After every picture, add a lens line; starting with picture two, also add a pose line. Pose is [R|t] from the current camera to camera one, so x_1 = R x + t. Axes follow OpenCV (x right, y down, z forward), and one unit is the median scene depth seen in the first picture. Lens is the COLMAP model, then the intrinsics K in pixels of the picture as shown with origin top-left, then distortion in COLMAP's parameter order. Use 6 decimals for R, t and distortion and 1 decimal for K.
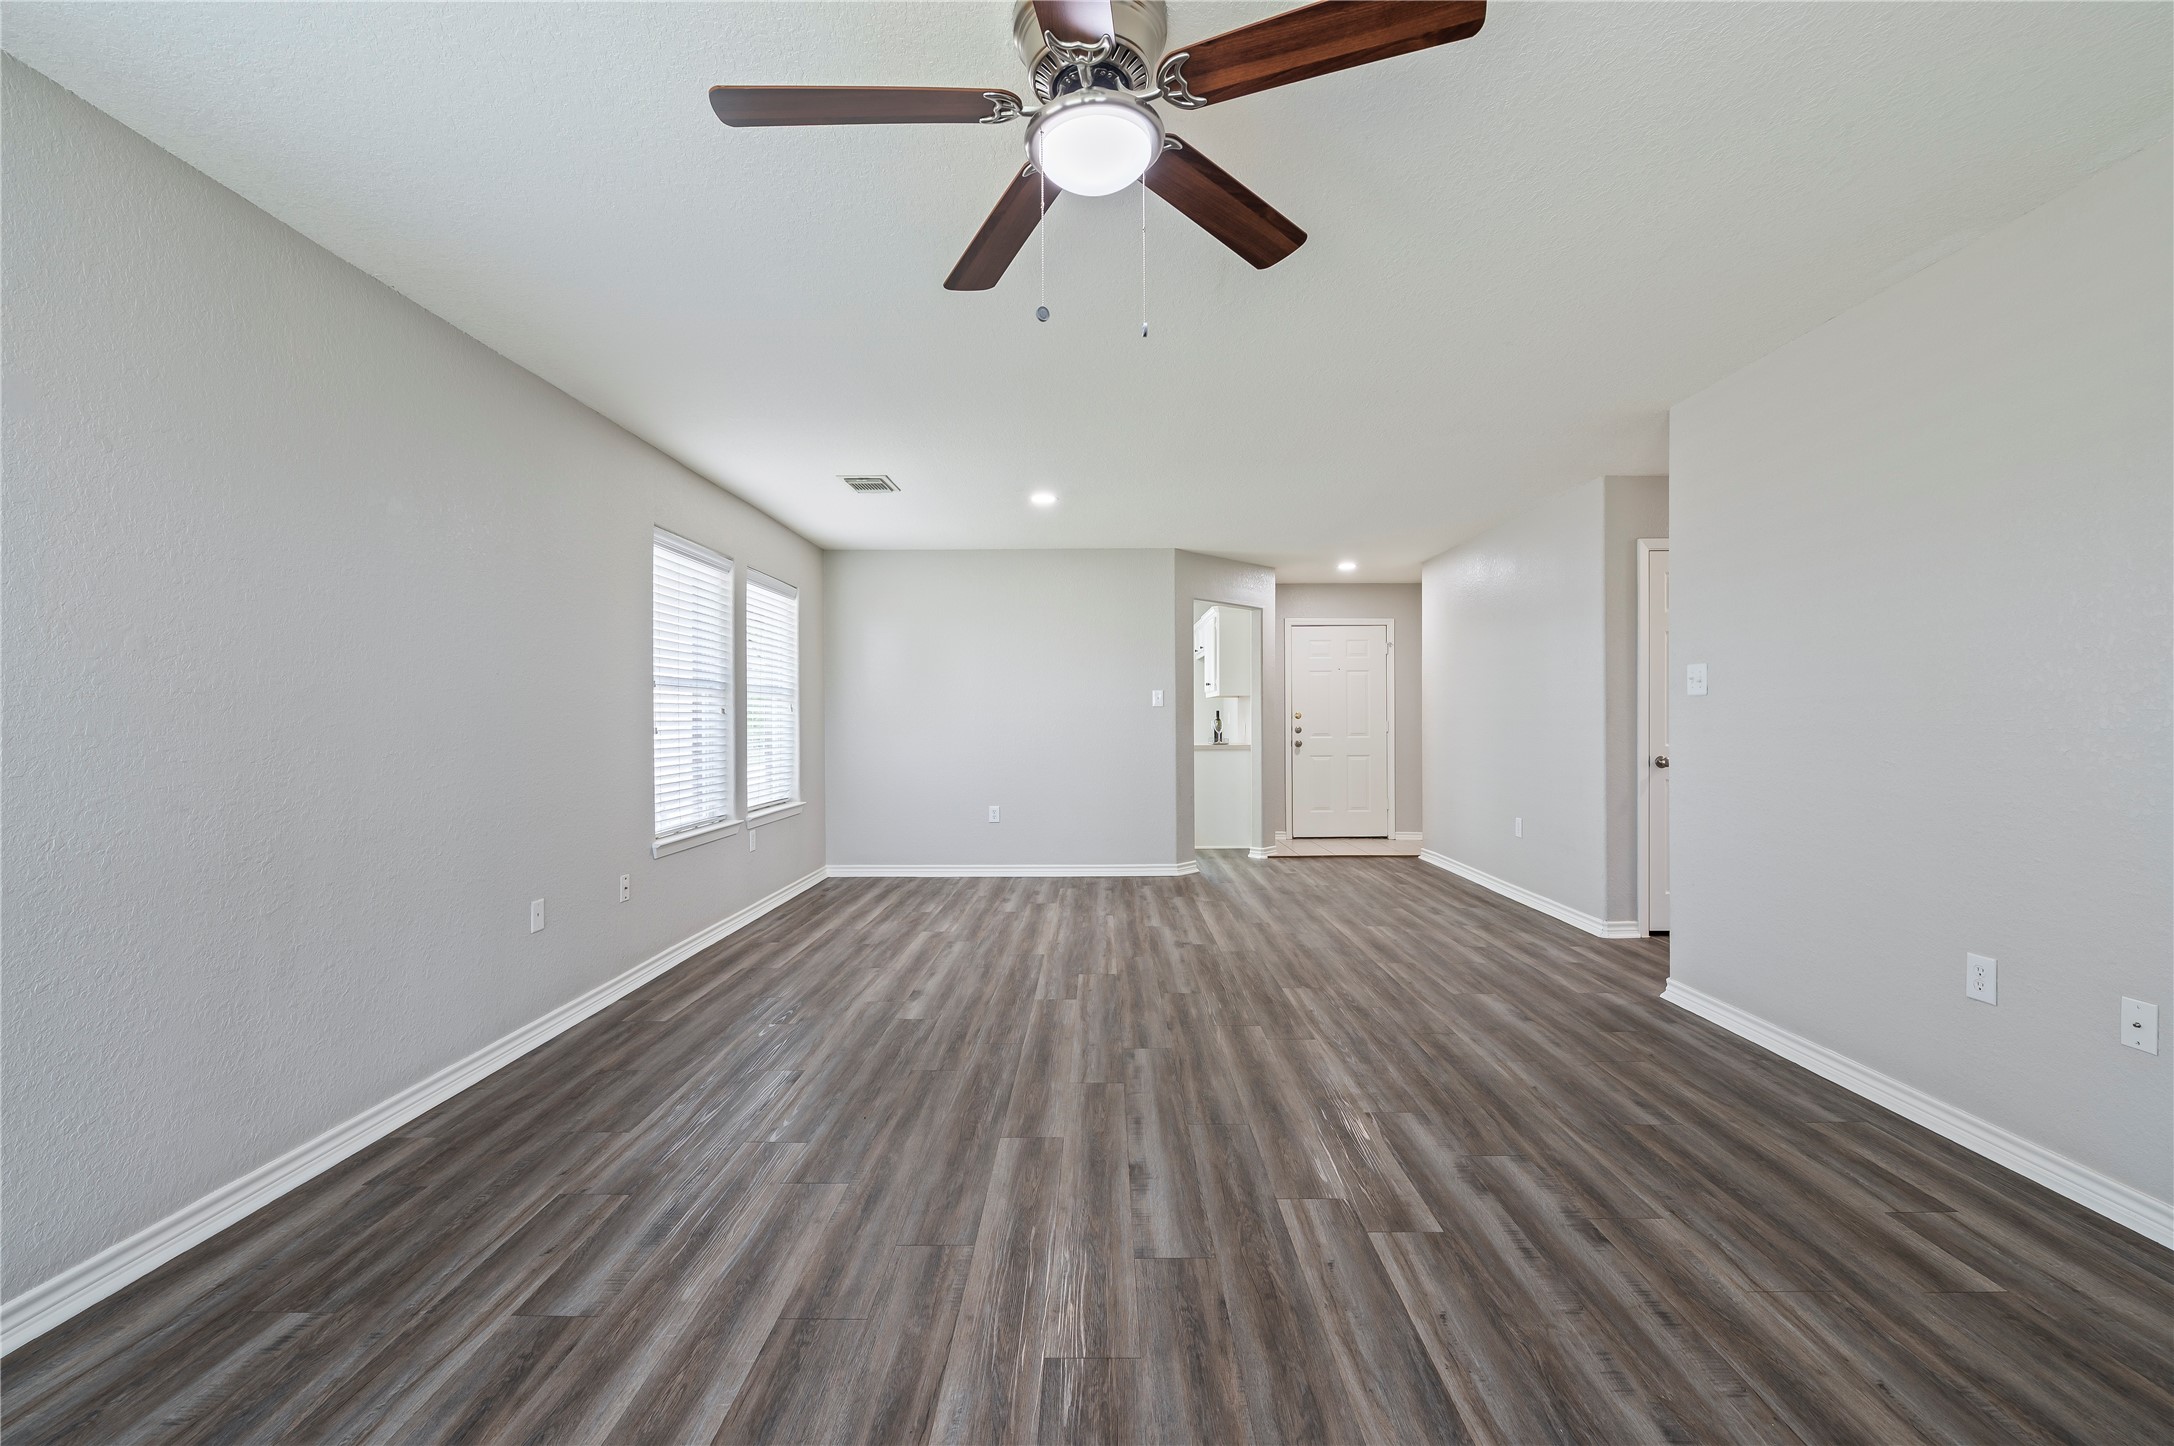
lens RADIAL K [[910.0, 0, 1095.2], [0, 910.0, 715.5], [0, 0, 1]] dist [-0.000565, -0.000167]
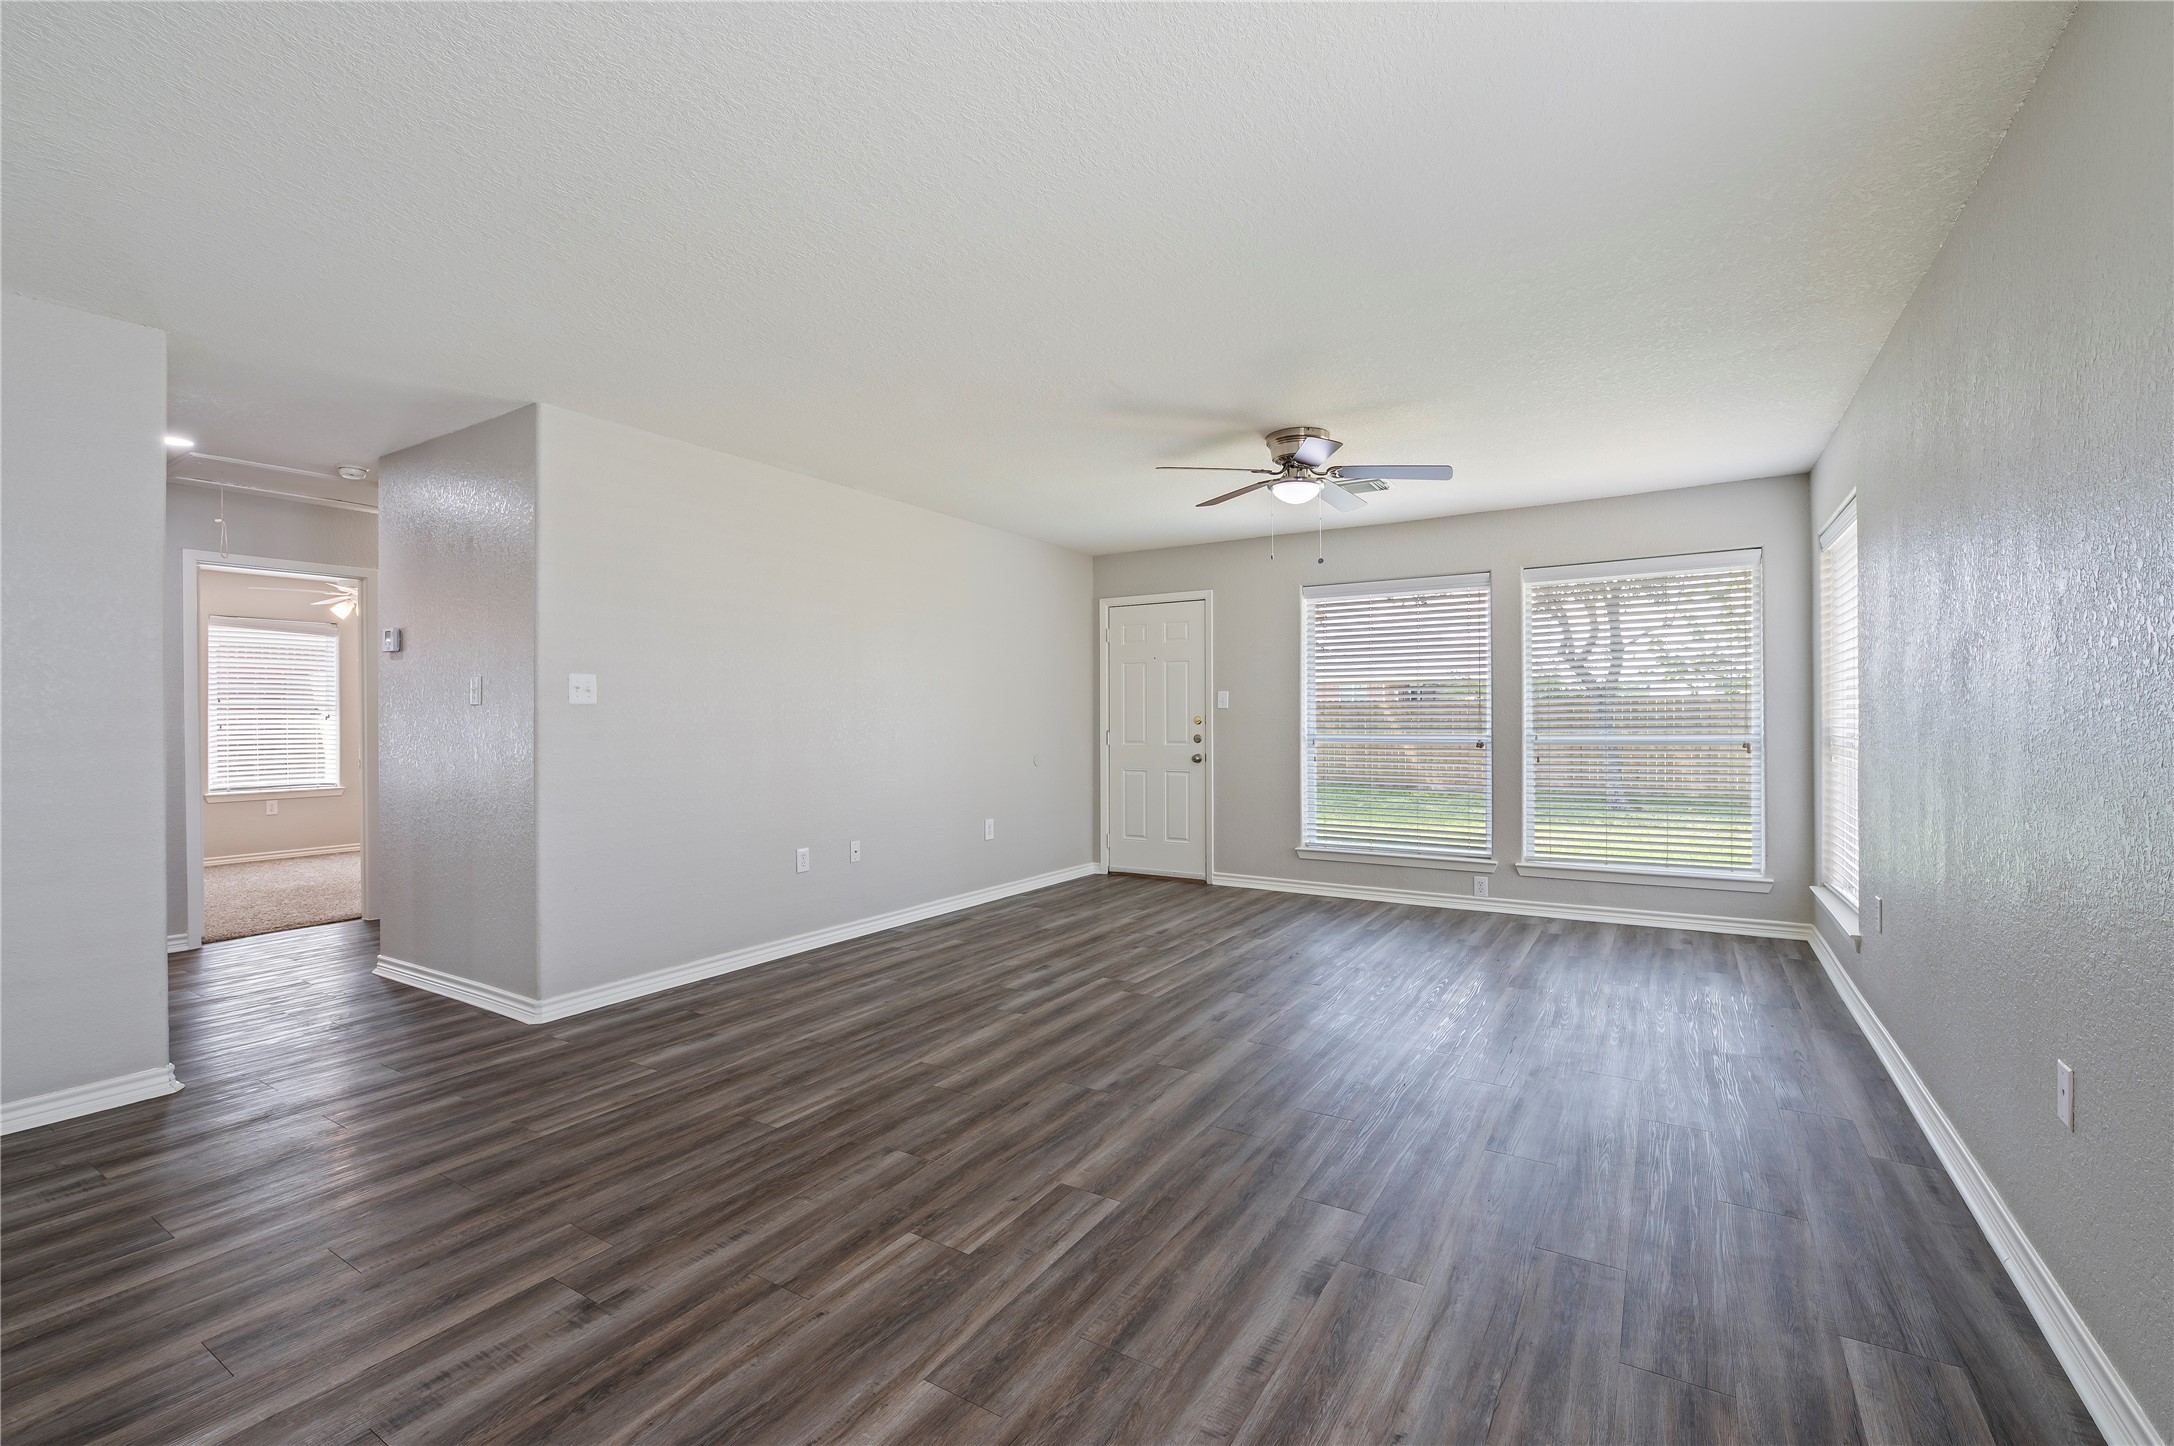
lens RADIAL K [[926.1, 0, 1097.9], [0, 926.1, 724.0], [0, 0, 1]] dist [-0.001217, -0.000142]
pose [[-0.859038, 0.007009, 0.511863, -0.425082], [0.007797, 0.999969, -0.000608, 0.005956], [-0.511852, 0.003469, -0.859067, 1.786124]]
